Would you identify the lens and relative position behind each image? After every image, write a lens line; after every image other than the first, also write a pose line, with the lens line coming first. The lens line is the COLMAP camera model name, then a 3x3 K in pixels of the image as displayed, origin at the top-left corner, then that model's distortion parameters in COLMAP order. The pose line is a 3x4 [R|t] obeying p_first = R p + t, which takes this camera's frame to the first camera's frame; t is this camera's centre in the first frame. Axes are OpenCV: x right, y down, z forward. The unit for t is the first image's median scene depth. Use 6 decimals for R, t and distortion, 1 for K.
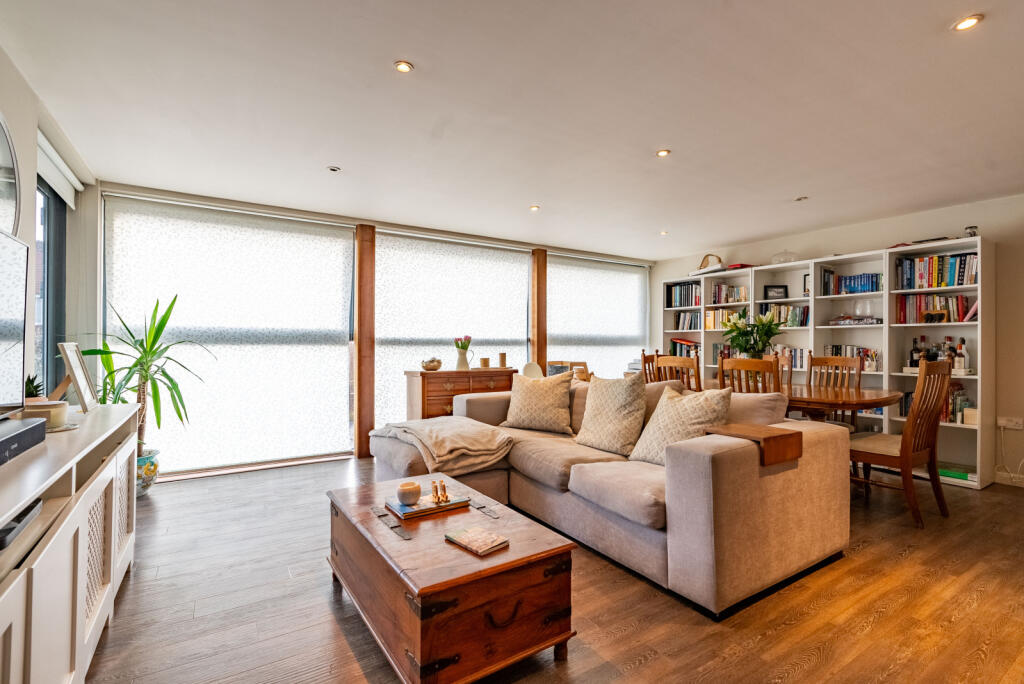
lens RADIAL K [[475.0, 0, 512.0], [0, 475.0, 342.0], [0, 0, 1]] dist [0.000852, -0.000280]
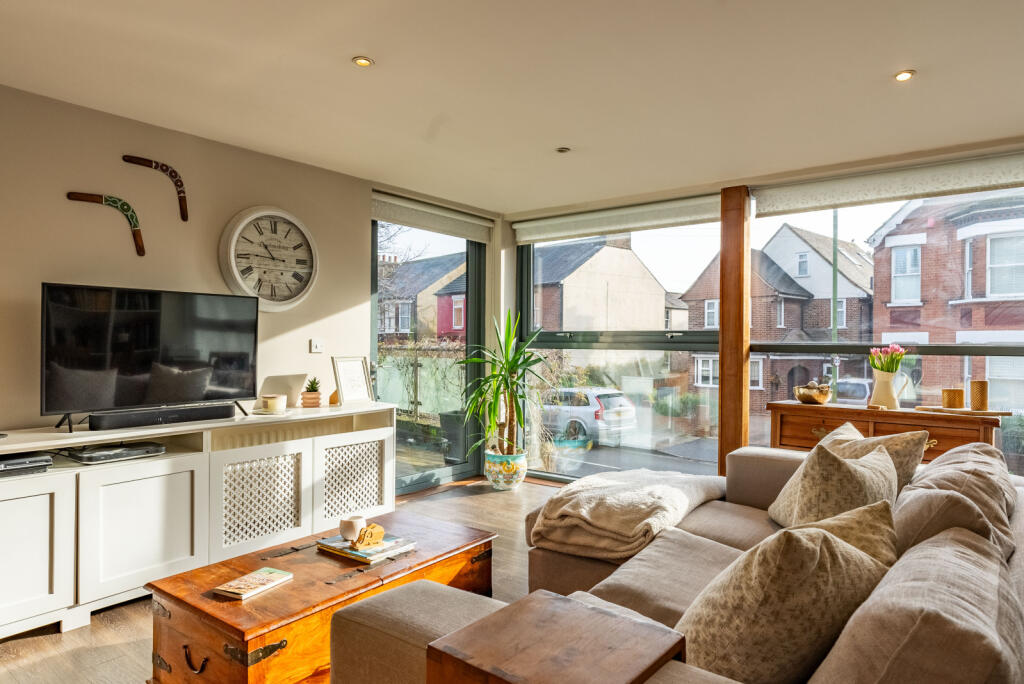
lens RADIAL K [[601.1, 0, 512.0], [0, 601.1, 342.0], [0, 0, 1]] dist [-0.002026, 0.000552]
pose [[0.340293, -0.002807, -0.940315, 0.416186], [0.002684, 0.999994, -0.002014, -0.014528], [0.940316, -0.001838, 0.340299, 0.387366]]
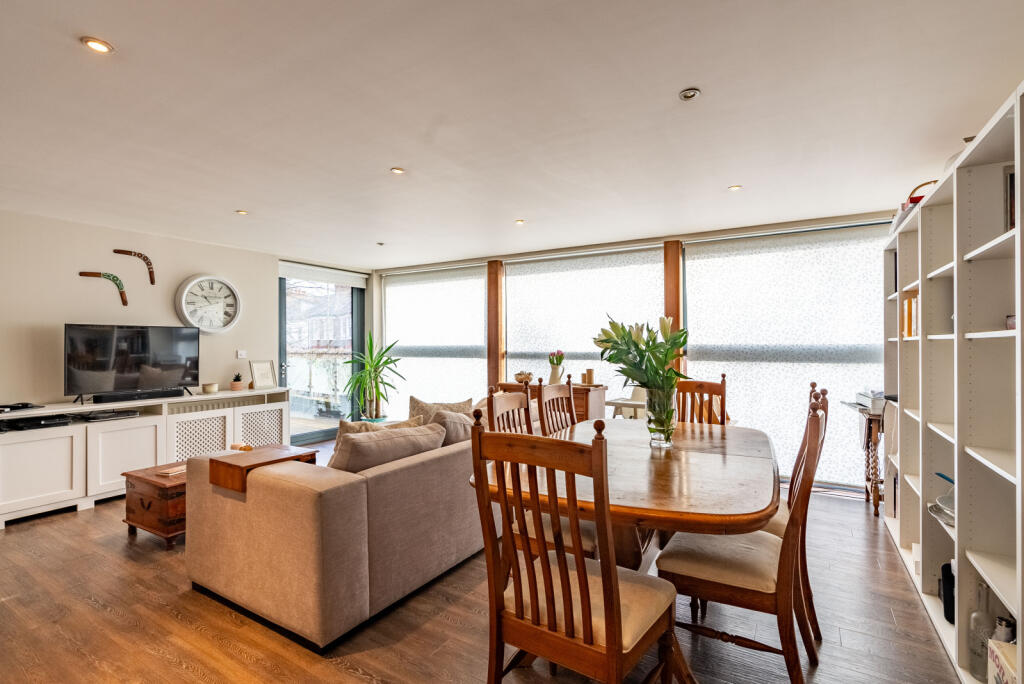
lens RADIAL K [[475.0, 0, 512.0], [0, 475.0, 342.0], [0, 0, 1]] dist [0.000852, -0.000280]
pose [[0.435314, -0.009745, -0.900226, 0.819119], [0.010264, 0.999930, -0.005861, -0.028039], [0.900220, -0.006689, 0.435384, 0.504134]]
